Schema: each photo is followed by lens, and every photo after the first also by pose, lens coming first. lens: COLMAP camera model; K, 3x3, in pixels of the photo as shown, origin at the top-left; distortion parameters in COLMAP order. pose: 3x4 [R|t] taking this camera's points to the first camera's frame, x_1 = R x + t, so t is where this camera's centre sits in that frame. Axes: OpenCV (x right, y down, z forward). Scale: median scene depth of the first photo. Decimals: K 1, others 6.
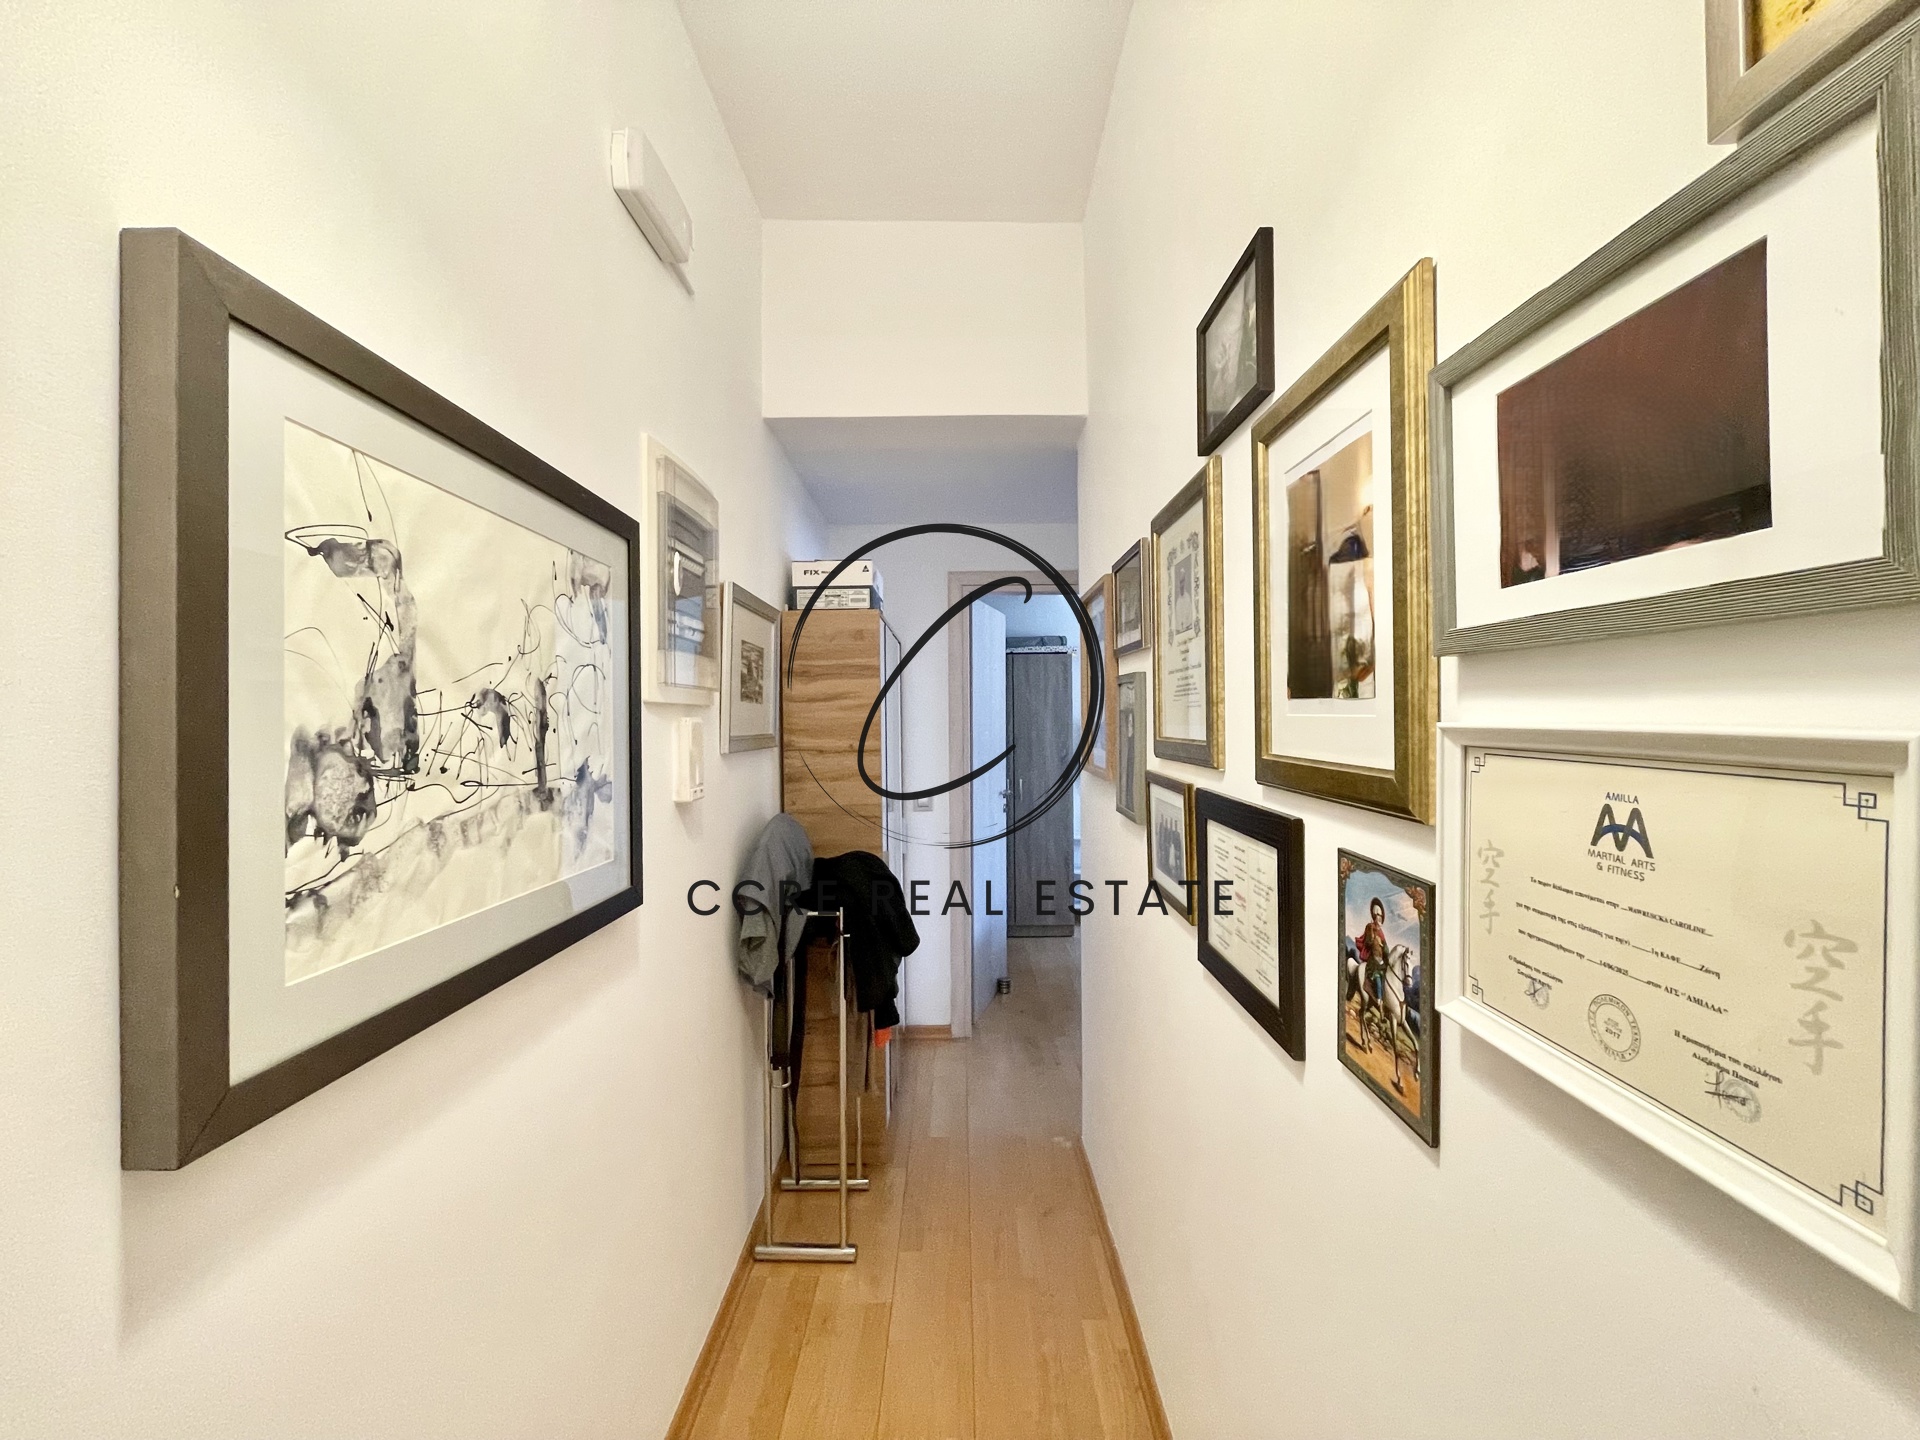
lens RADIAL K [[771.6, 0, 960.0], [0, 771.6, 720.0], [0, 0, 1]] dist [-0.000003, -0.000002]
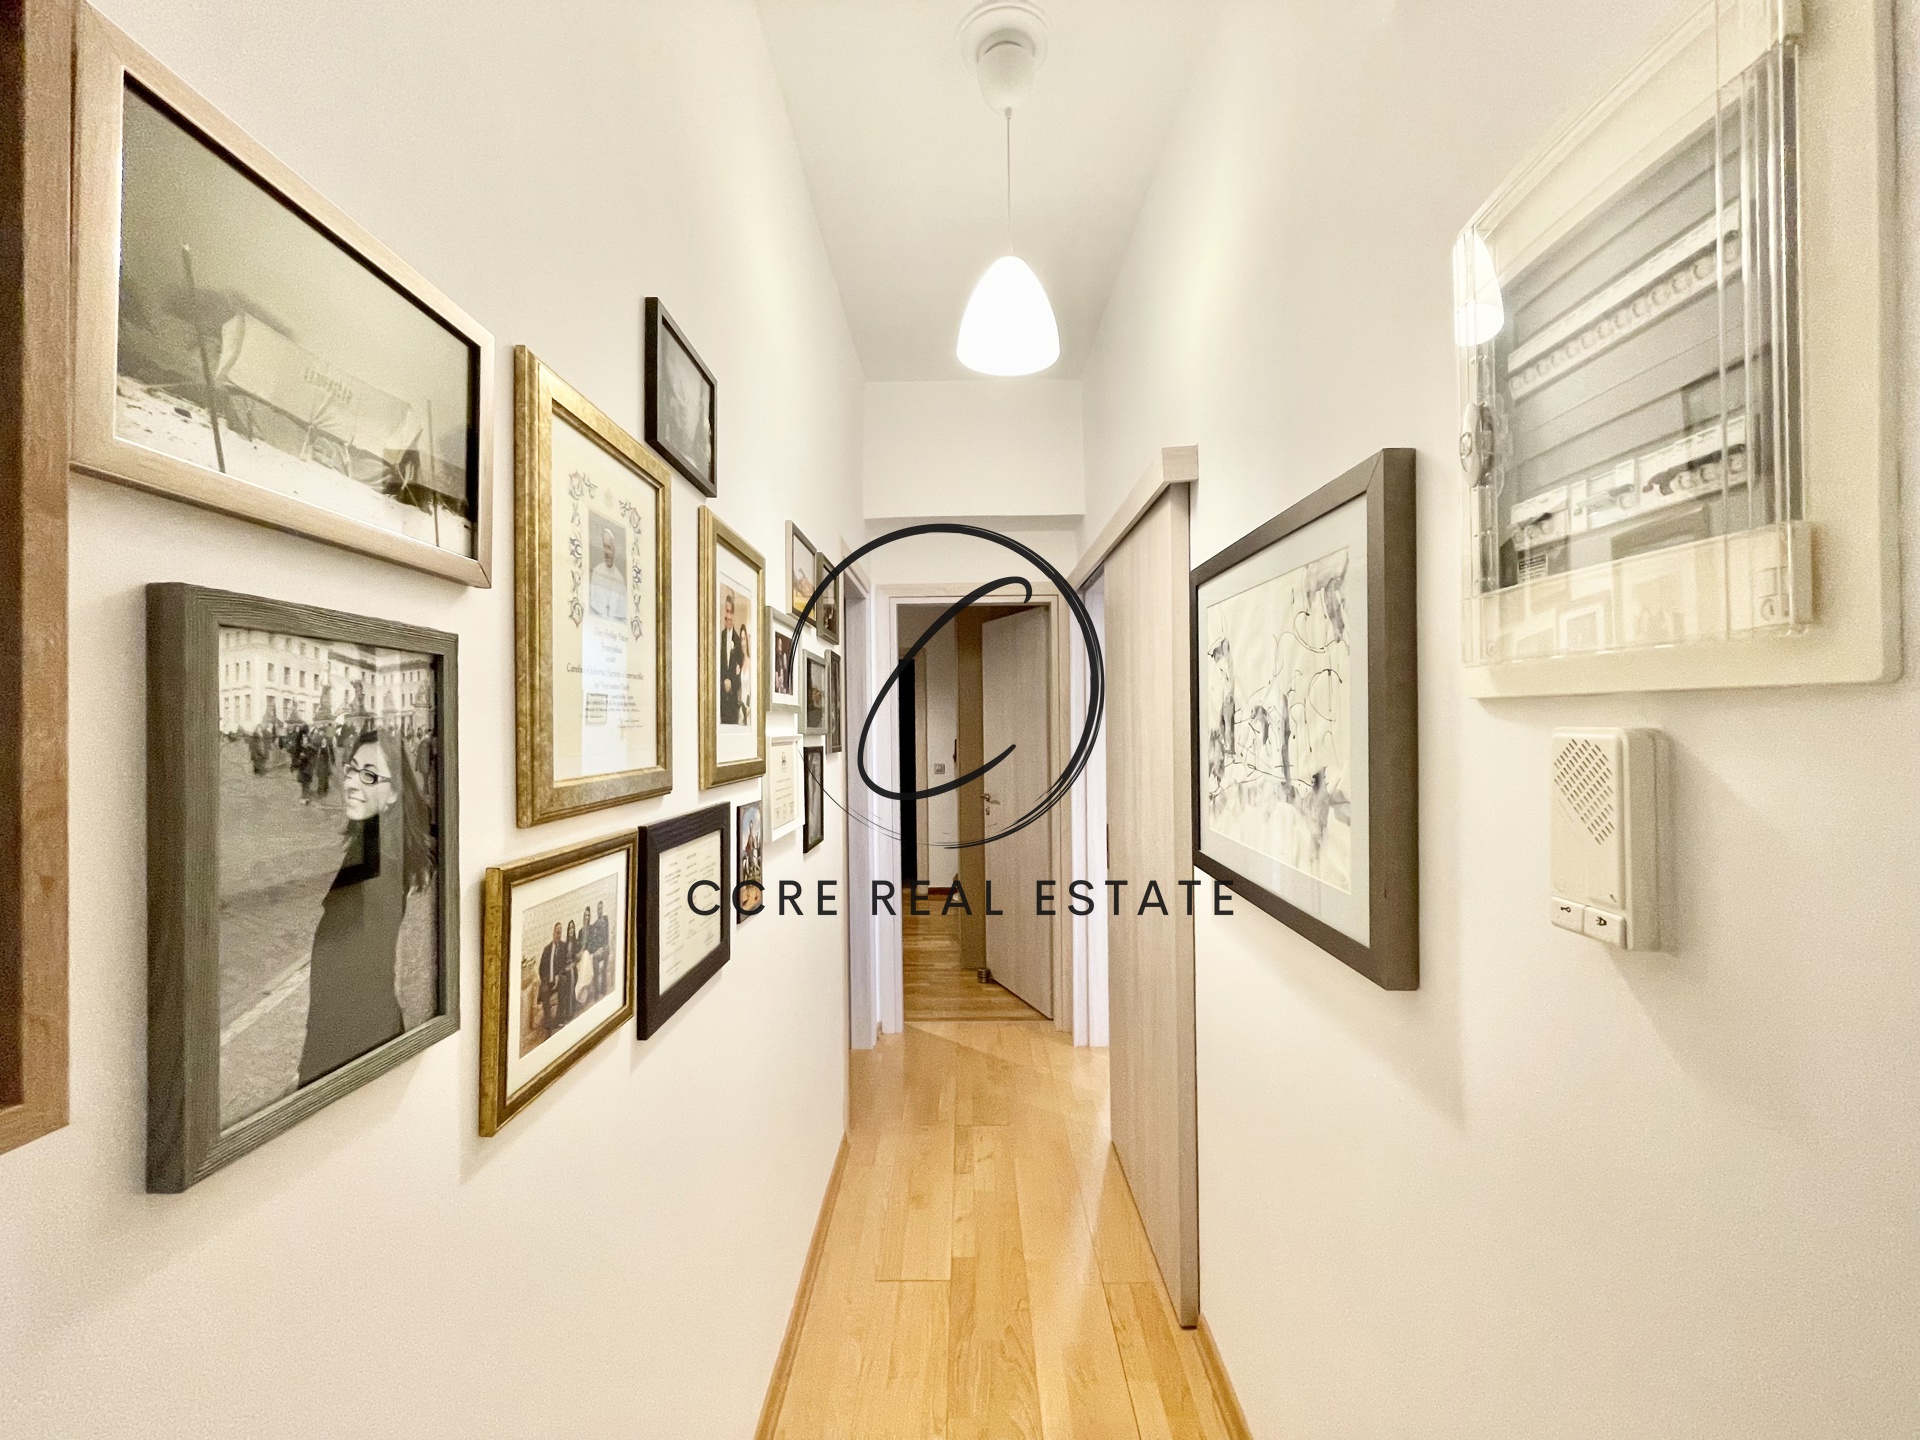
lens RADIAL K [[779.8, 0, 960.0], [0, 779.8, 720.0], [0, 0, 1]] dist [0.001323, 0.000438]
pose [[-0.999805, 0.019694, 0.001419, -0.034065], [0.019694, 0.999806, -0.000002, -0.022249], [-0.001419, 0.000026, -0.999999, 2.285284]]
